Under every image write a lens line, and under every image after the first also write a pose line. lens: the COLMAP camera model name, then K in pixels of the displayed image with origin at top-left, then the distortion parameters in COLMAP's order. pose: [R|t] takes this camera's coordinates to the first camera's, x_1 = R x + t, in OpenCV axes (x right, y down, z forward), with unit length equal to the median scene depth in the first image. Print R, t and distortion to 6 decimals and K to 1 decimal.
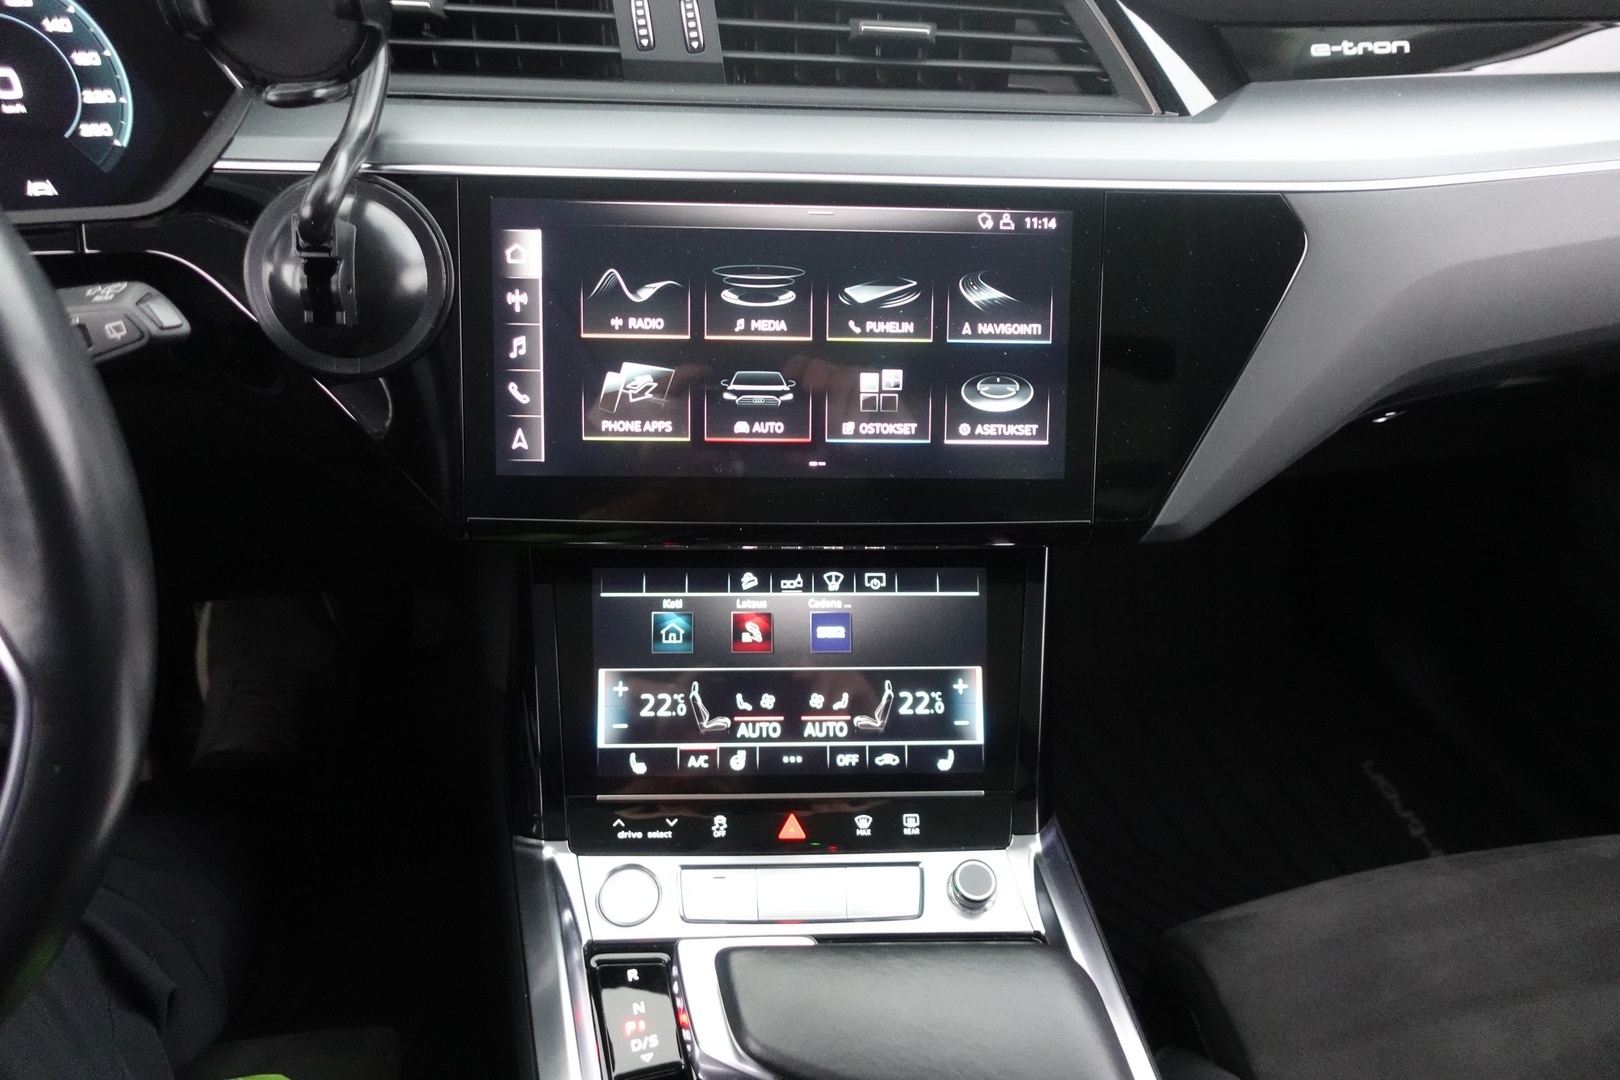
lens RADIAL K [[1301.2, 0, 816.4], [0, 1301.2, 553.4], [0, 0, 1]] dist [0.034242, 0.002758]
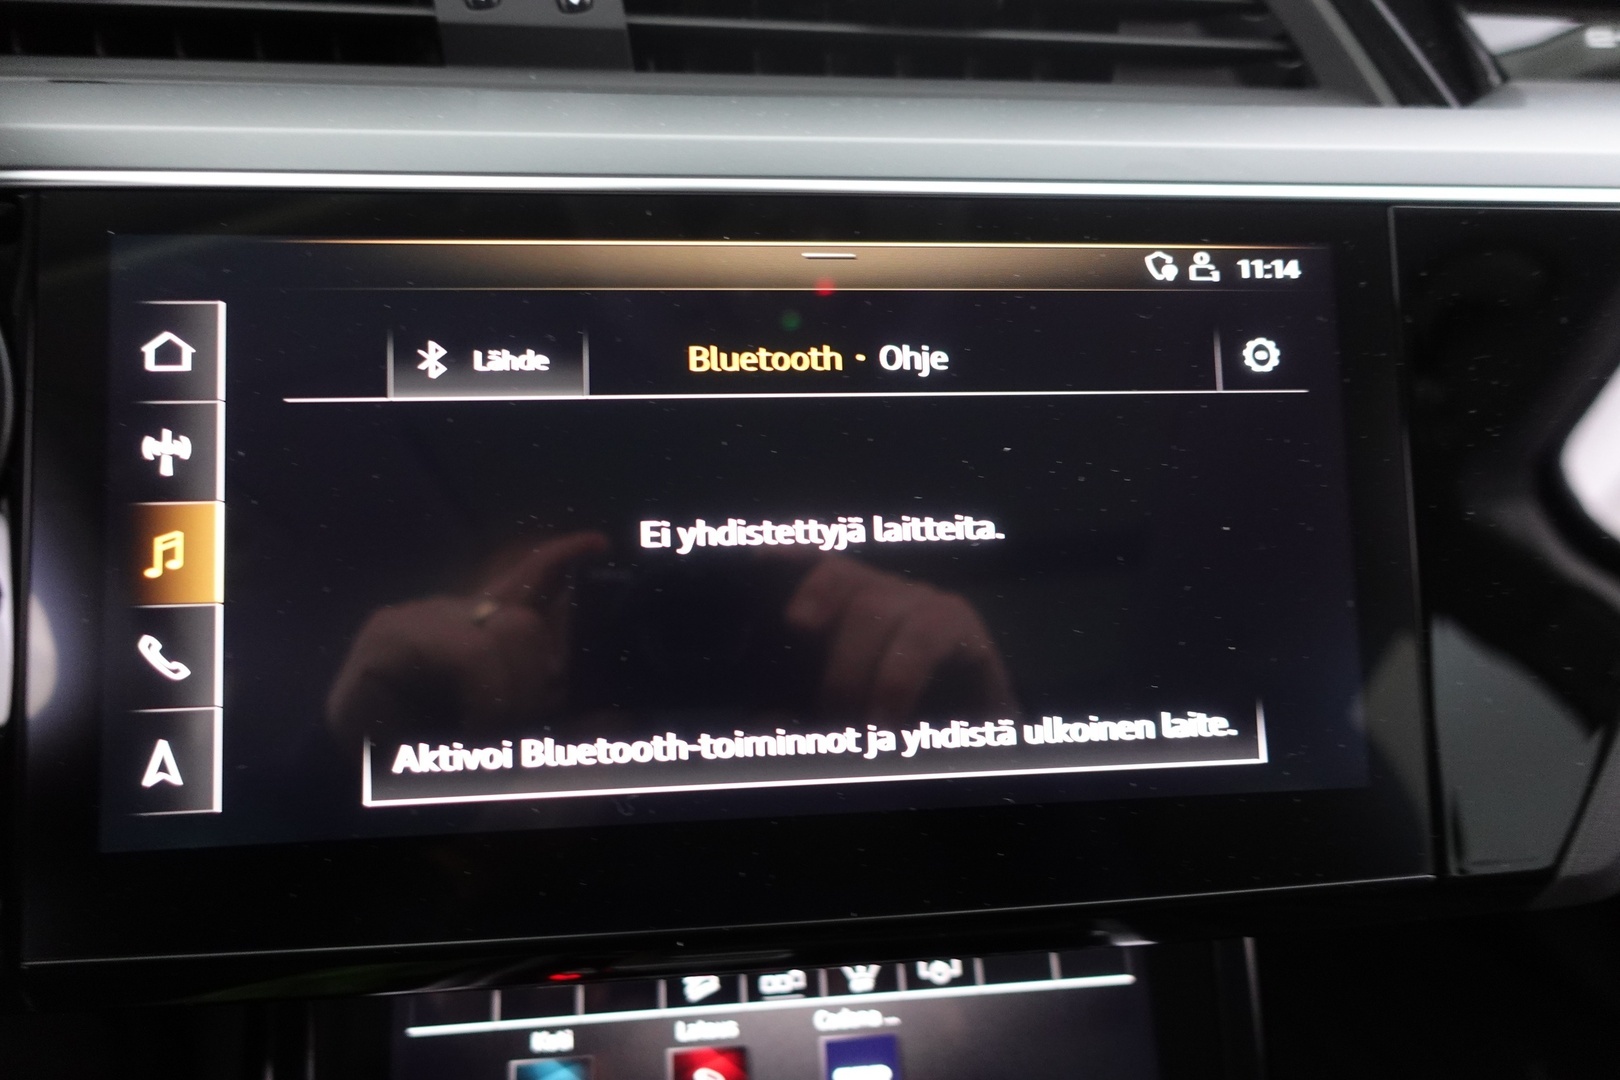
lens RADIAL K [[1301.2, 0, 834.0], [0, 1301.2, 520.7], [0, 0, 1]] dist [0.034242, 0.002758]
pose [[0.997316, -0.037424, 0.062923, -0.029219], [0.048004, 0.983203, -0.176089, -0.078479], [-0.055277, 0.178637, 0.982361, 0.536966]]
